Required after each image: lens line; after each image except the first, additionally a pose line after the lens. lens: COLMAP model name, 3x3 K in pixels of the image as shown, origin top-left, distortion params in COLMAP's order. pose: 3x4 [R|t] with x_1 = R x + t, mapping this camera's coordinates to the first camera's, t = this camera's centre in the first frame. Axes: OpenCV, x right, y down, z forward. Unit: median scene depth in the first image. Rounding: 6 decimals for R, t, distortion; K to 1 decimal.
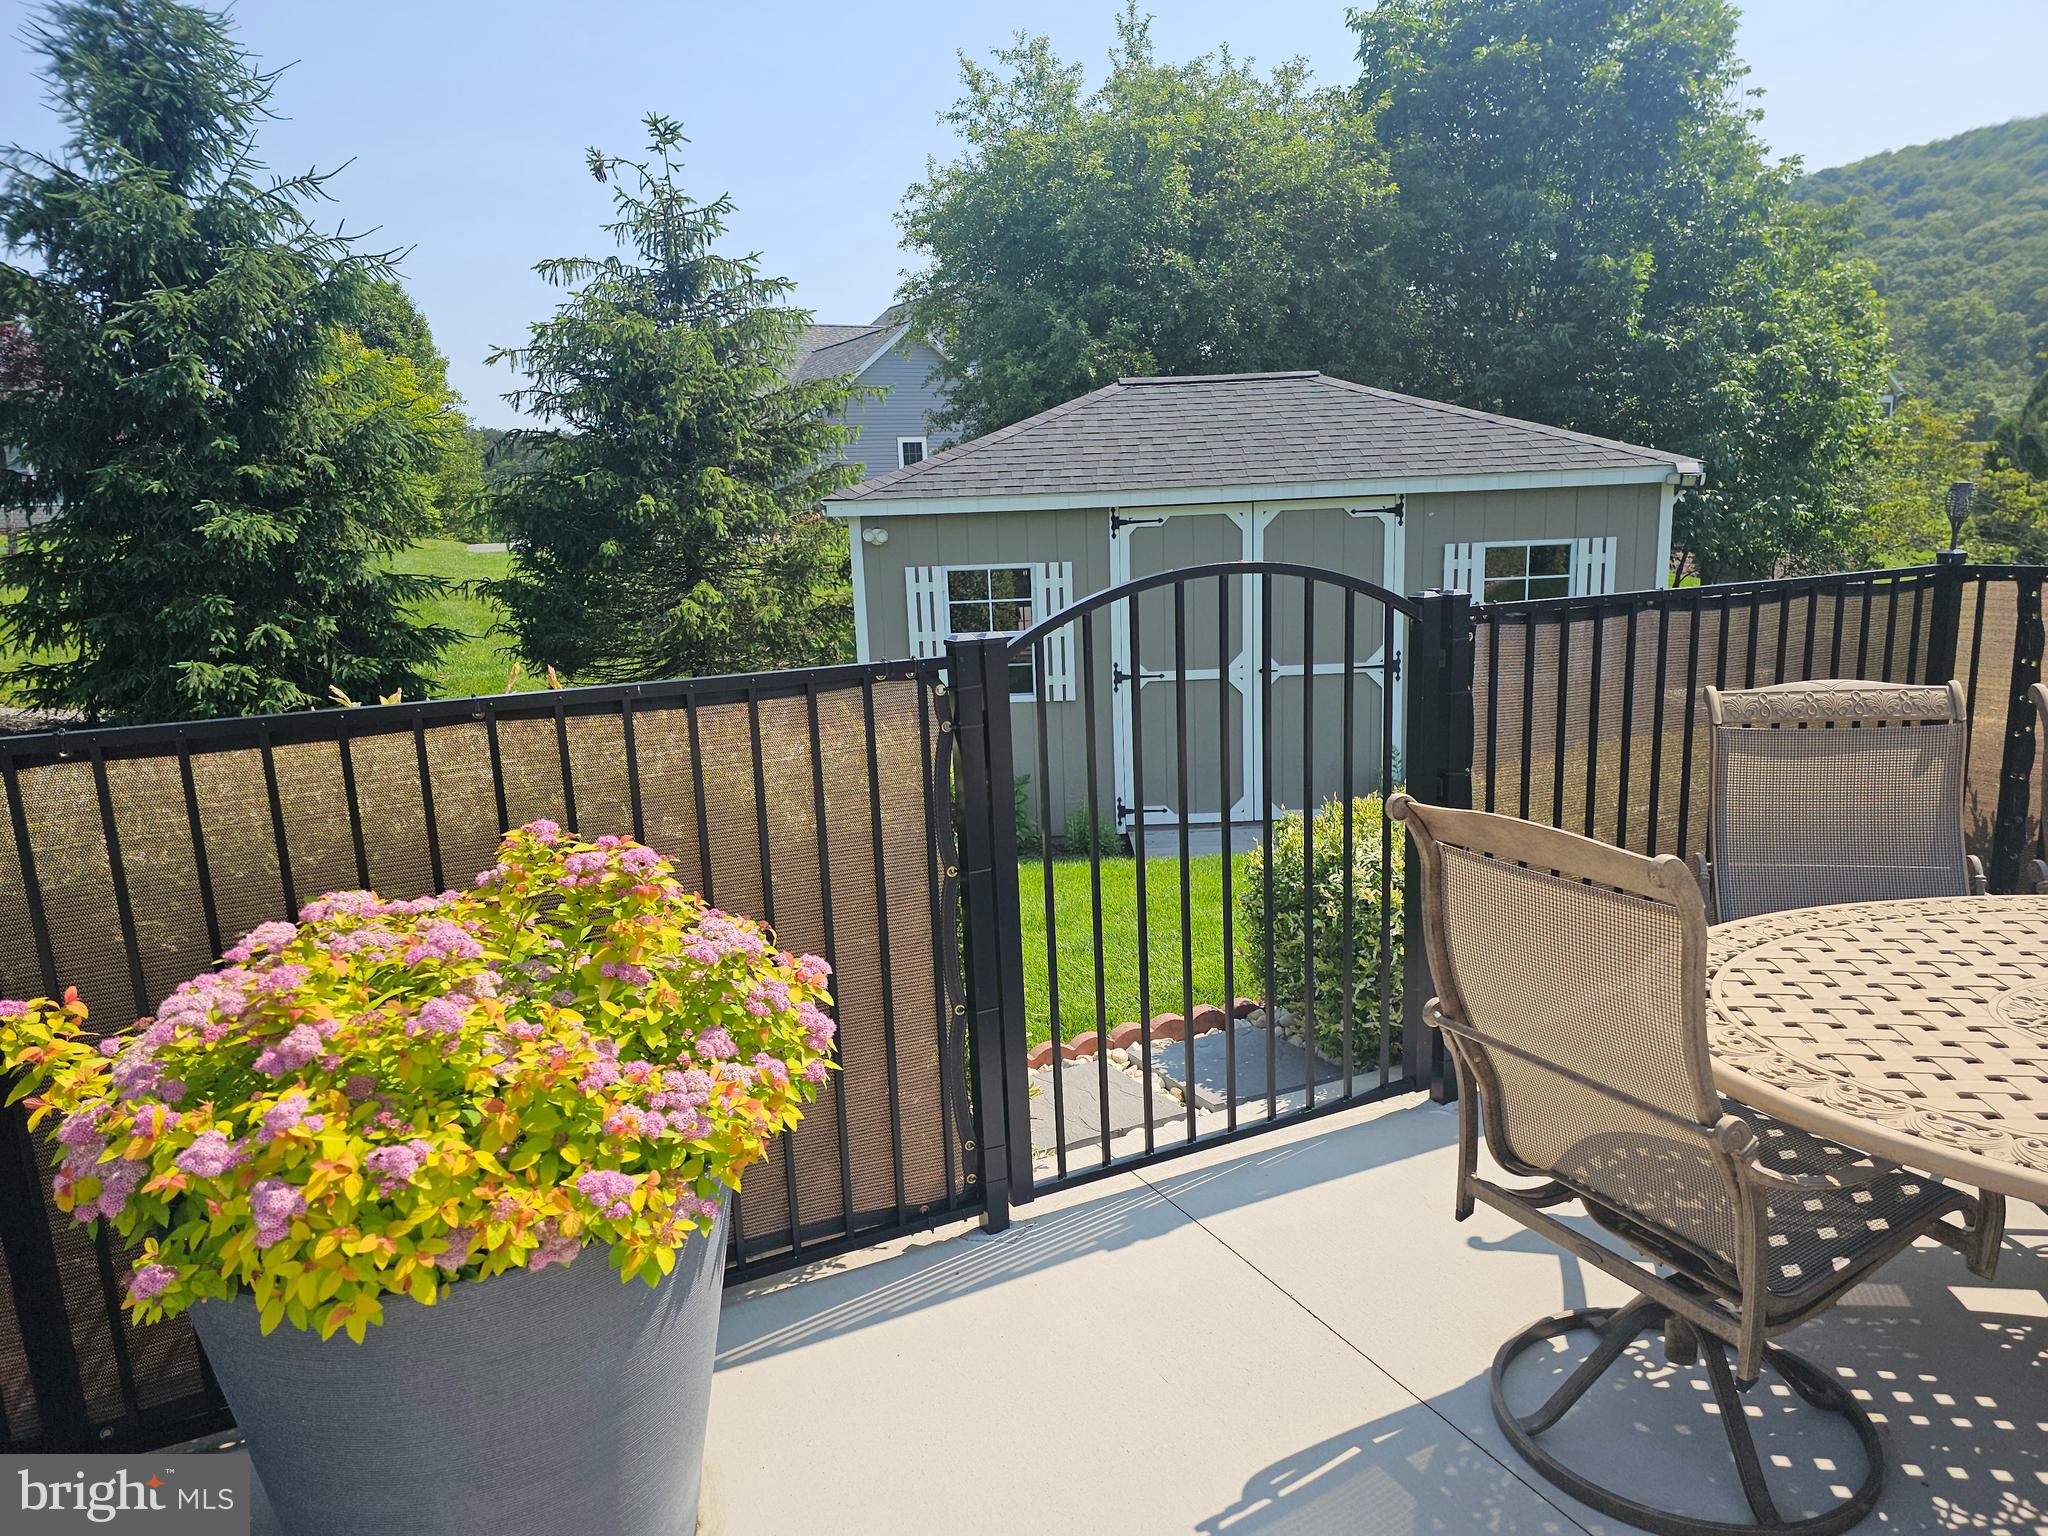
lens RADIAL K [[1369.5, 0, 1024.0], [0, 1369.5, 768.0], [0, 0, 1]] dist [0.074265, -0.059166]
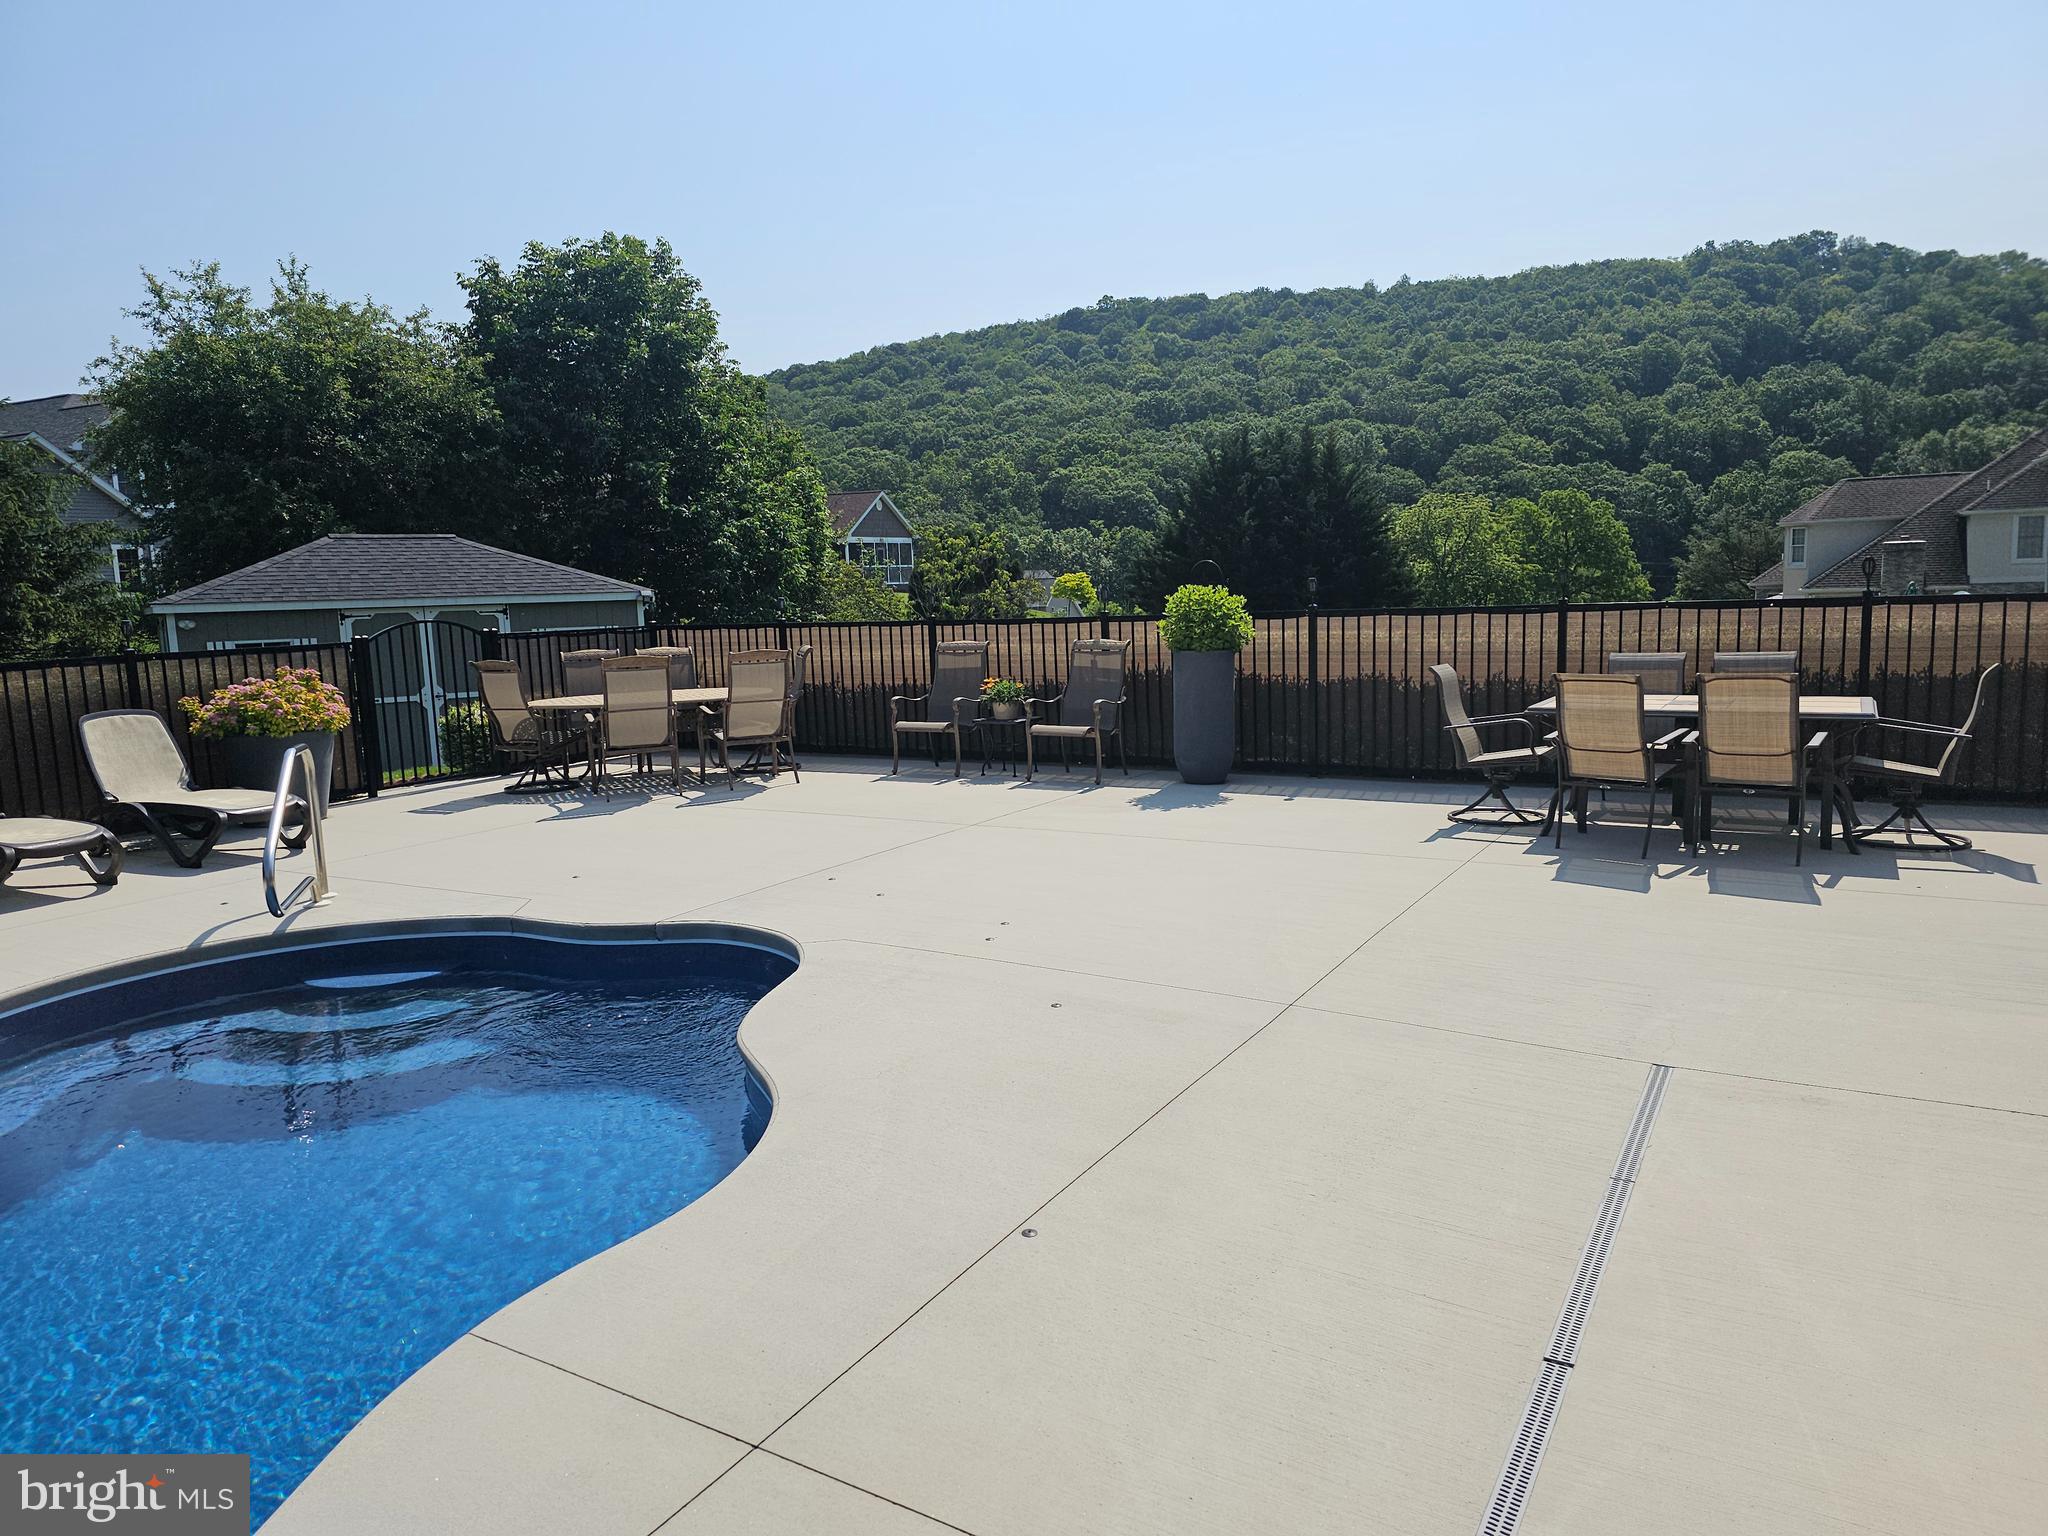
lens RADIAL K [[1403.6, 0, 1014.8], [0, 1403.6, 761.9], [0, 0, 1]] dist [0.085497, -0.073062]
pose [[0.844982, -0.056923, 0.531756, -0.097038], [0.102274, 0.993167, -0.056202, 0.103302], [-0.524924, 0.101874, 0.845031, -0.515920]]
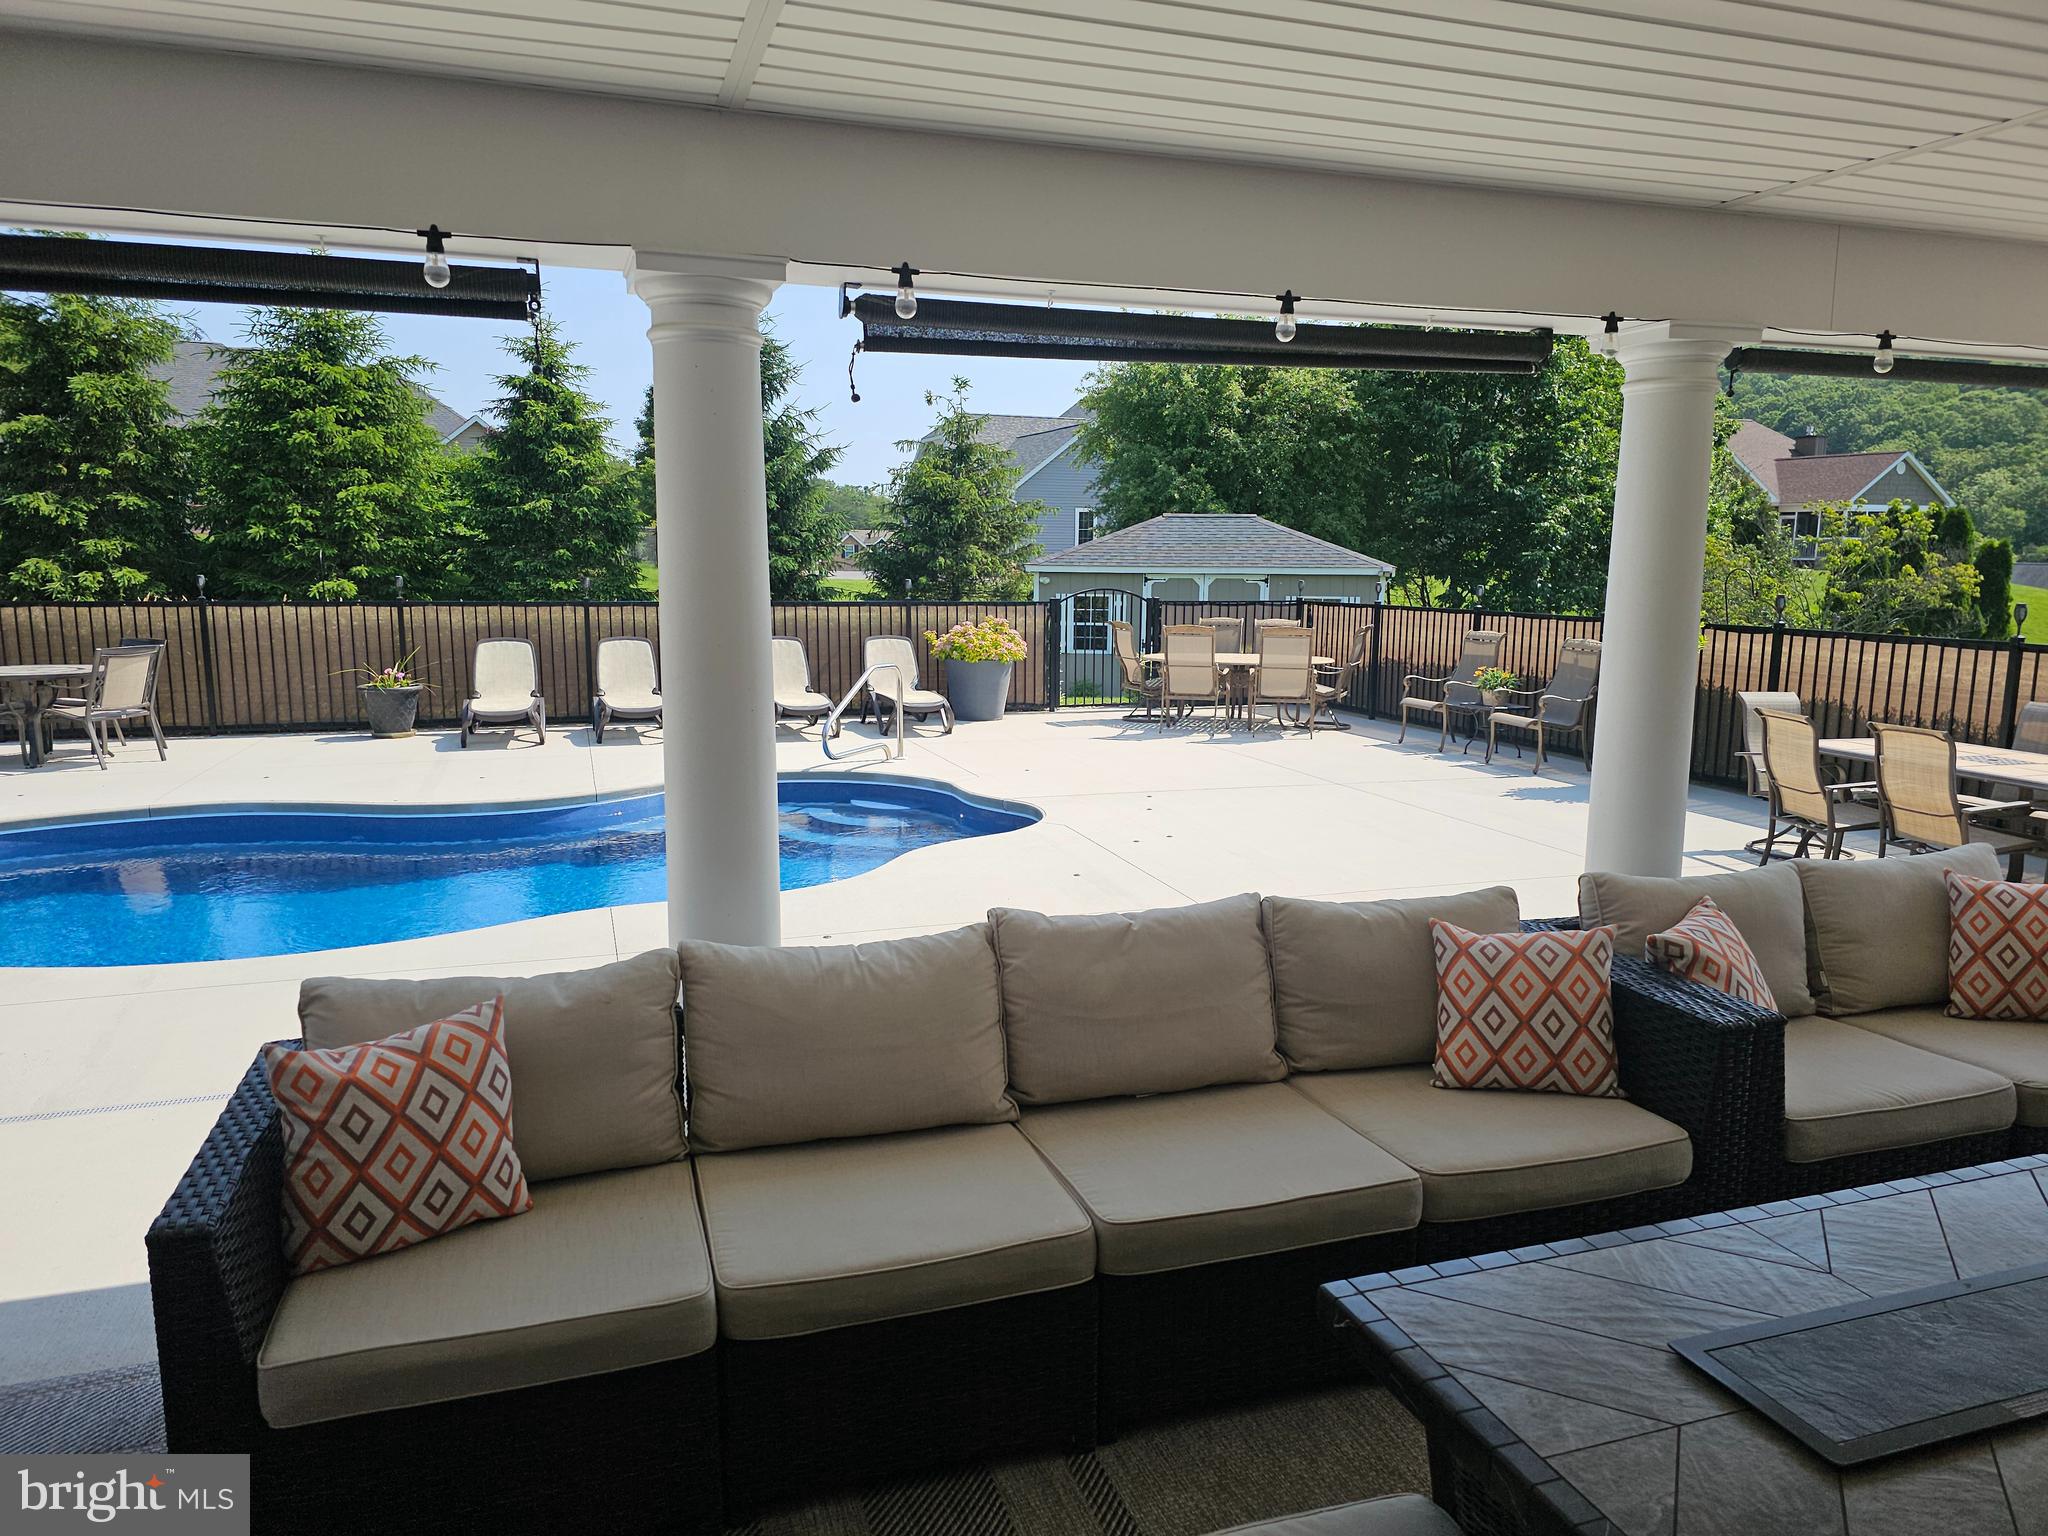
lens RADIAL K [[1427.4, 0, 1024.0], [0, 1427.4, 768.0], [0, 0, 1]] dist [0.033575, -0.005159]
pose [[0.990058, 0.067812, -0.123238, 0.091220], [-0.072641, 0.996740, -0.035117, 0.122137], [0.120454, 0.043720, 0.991756, -0.719421]]
